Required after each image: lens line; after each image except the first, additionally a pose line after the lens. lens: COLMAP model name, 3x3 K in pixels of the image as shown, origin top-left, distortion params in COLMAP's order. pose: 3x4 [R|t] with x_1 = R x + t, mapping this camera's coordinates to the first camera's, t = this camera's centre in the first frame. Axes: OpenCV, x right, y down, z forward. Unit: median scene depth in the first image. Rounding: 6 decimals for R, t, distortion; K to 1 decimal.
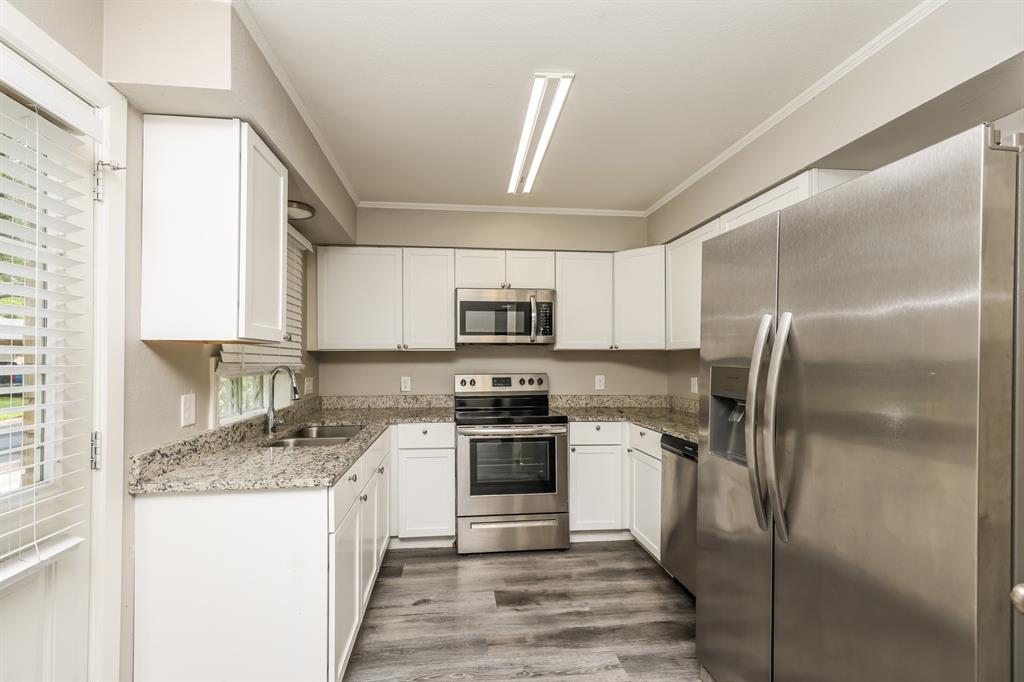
lens RADIAL K [[435.8, 0, 512.6], [0, 435.8, 354.0], [0, 0, 1]] dist [0.006699, -0.000311]
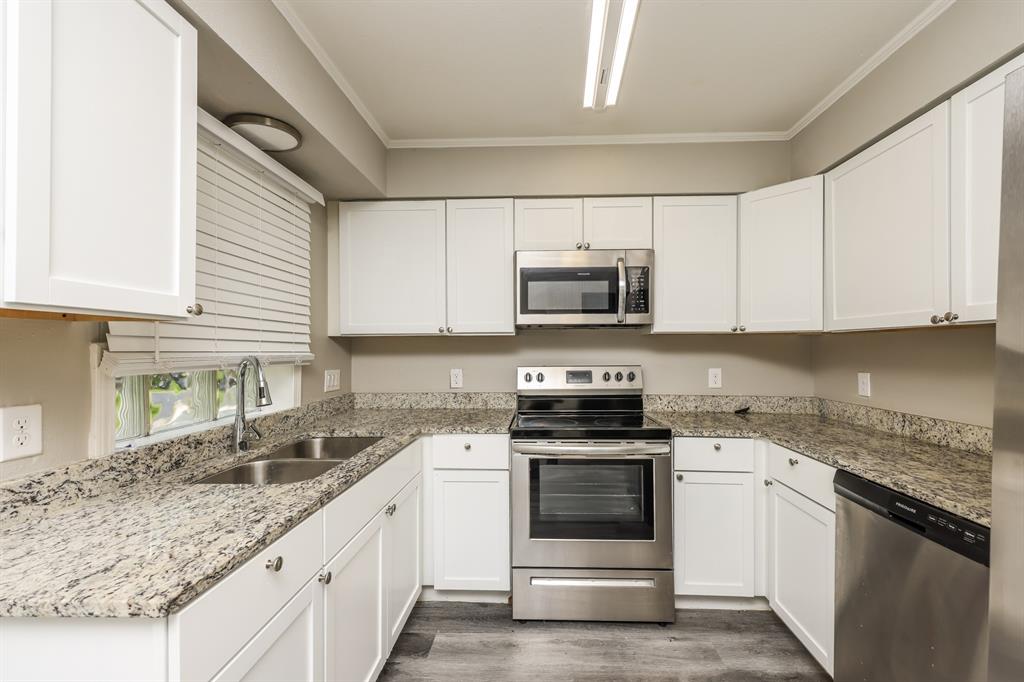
lens RADIAL K [[435.8, 0, 533.4], [0, 435.8, 350.0], [0, 0, 1]] dist [0.006699, -0.000311]
pose [[0.986605, -0.000851, -0.163128, 0.025532], [0.003769, 0.999838, 0.017580, 0.005367], [0.163087, -0.017960, 0.986448, 0.313212]]
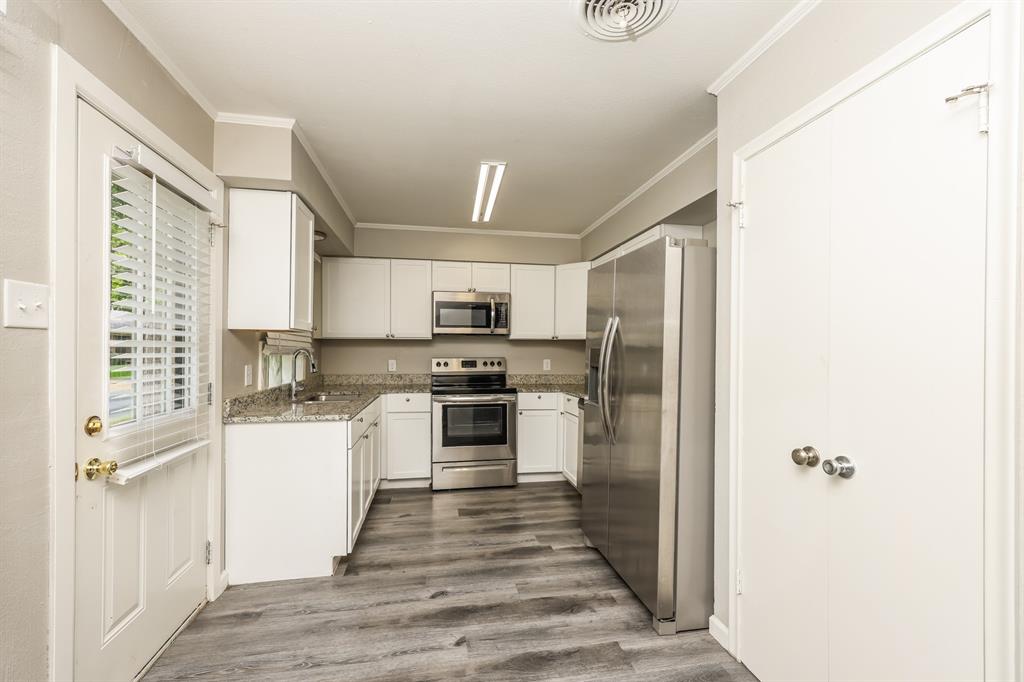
lens RADIAL K [[422.7, 0, 536.4], [0, 422.7, 345.2], [0, 0, 1]] dist [0.004019, -0.000084]
pose [[0.995072, 0.004466, 0.099053, 0.062390], [-0.004319, 0.999989, -0.001701, 0.012856], [-0.099060, 0.001264, 0.995081, -0.331794]]
